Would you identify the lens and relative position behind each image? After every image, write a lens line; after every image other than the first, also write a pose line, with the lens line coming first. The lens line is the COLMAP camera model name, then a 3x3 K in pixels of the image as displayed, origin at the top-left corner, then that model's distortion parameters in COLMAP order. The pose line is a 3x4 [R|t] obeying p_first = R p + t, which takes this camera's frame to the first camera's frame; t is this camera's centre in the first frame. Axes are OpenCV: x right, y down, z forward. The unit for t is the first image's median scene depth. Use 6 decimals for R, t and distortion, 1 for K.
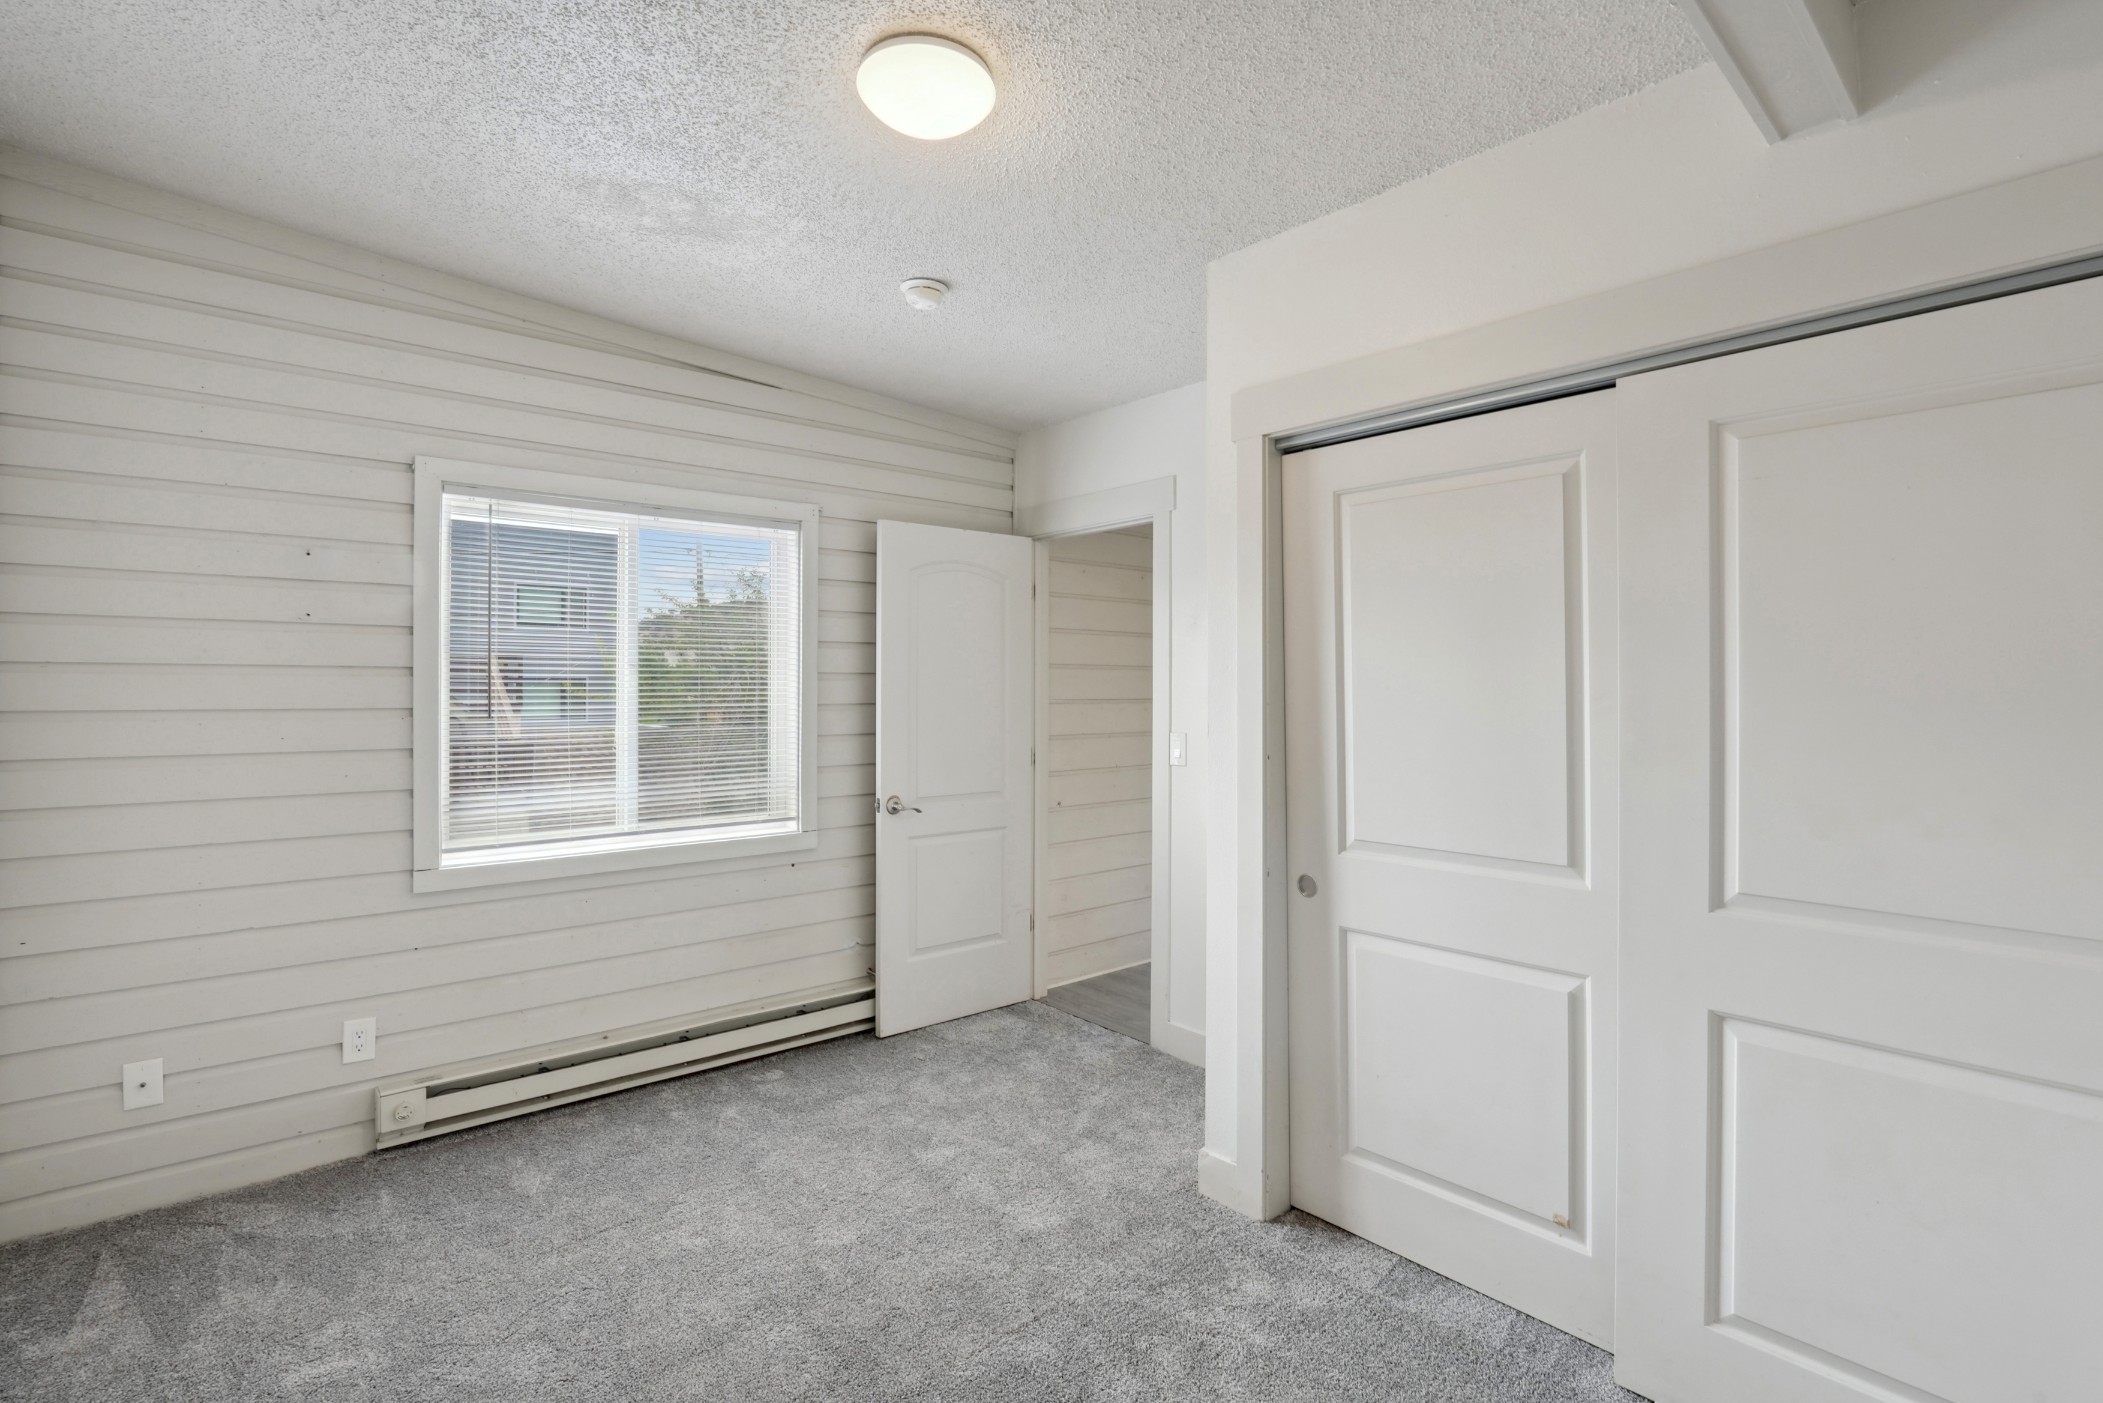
lens RADIAL K [[942.6, 0, 1051.3], [0, 942.6, 692.3], [0, 0, 1]] dist [-0.002248, 0.000584]
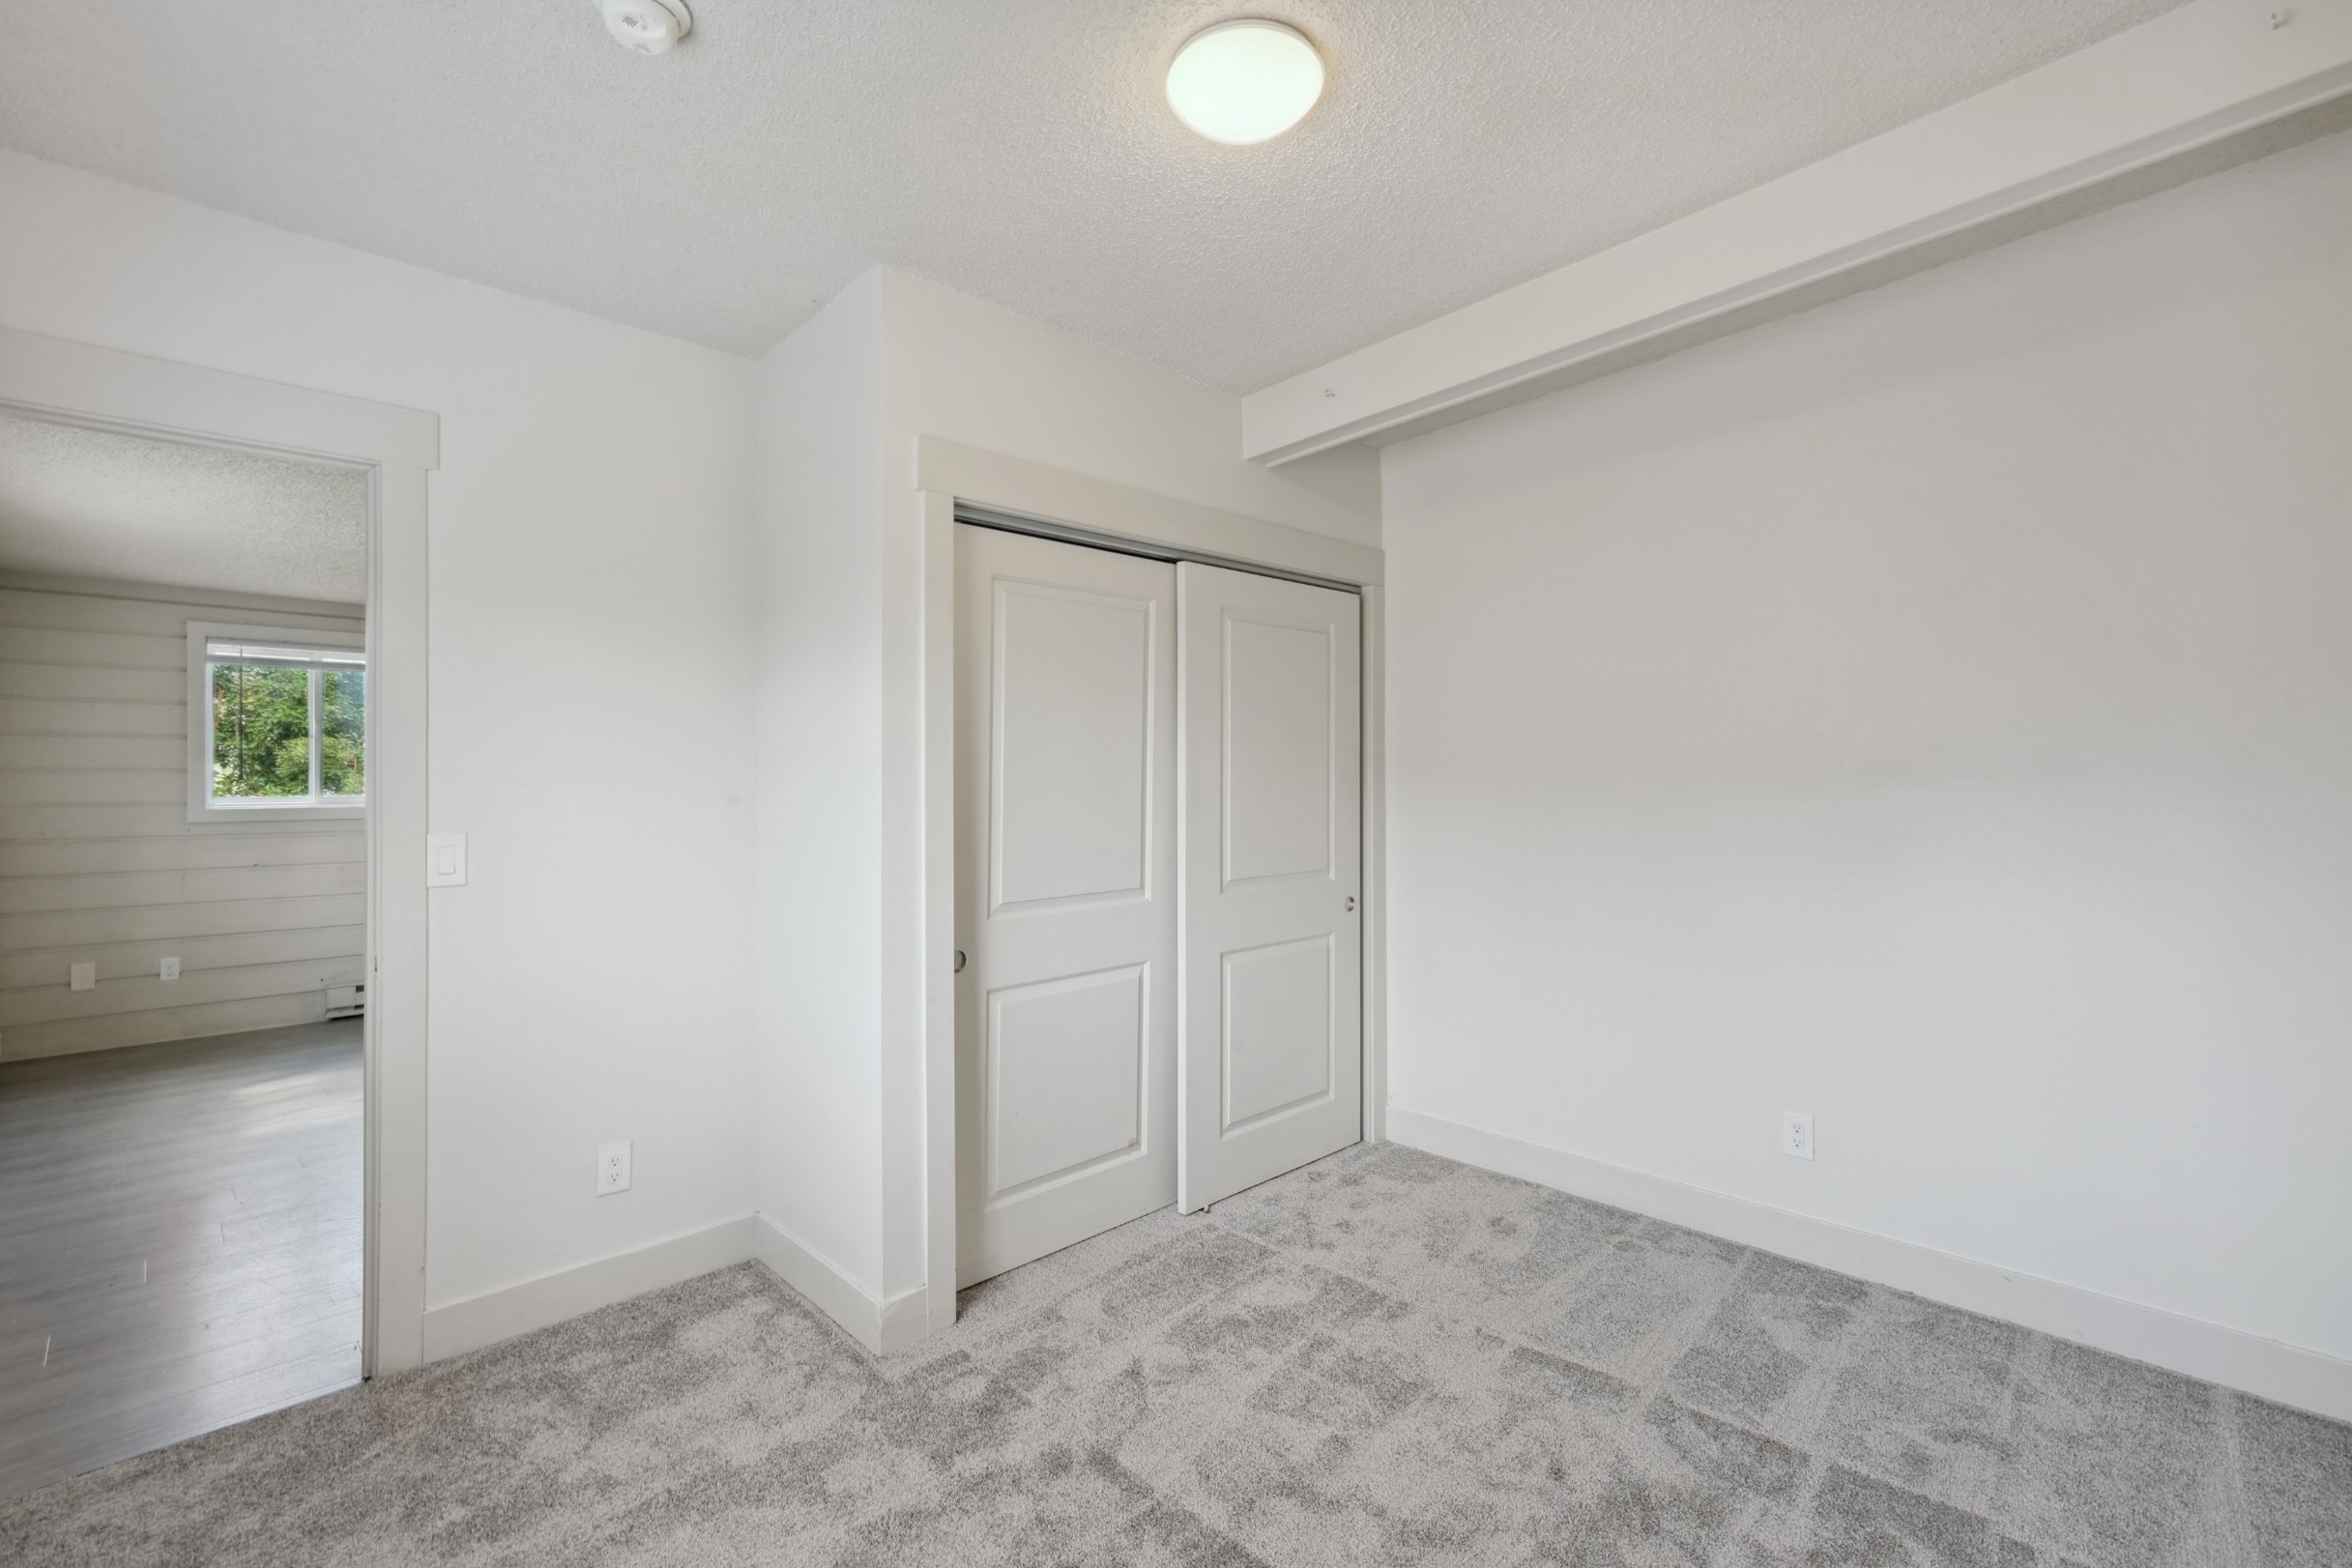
lens RADIAL K [[1054.2, 0, 1175.7], [0, 1054.2, 773.7], [0, 0, 1]] dist [-0.002248, 0.000584]
pose [[-0.032676, -0.003771, 0.999459, -0.919182], [0.004095, 0.999984, 0.003907, 0.005434], [-0.999458, 0.004221, -0.032660, 0.878672]]
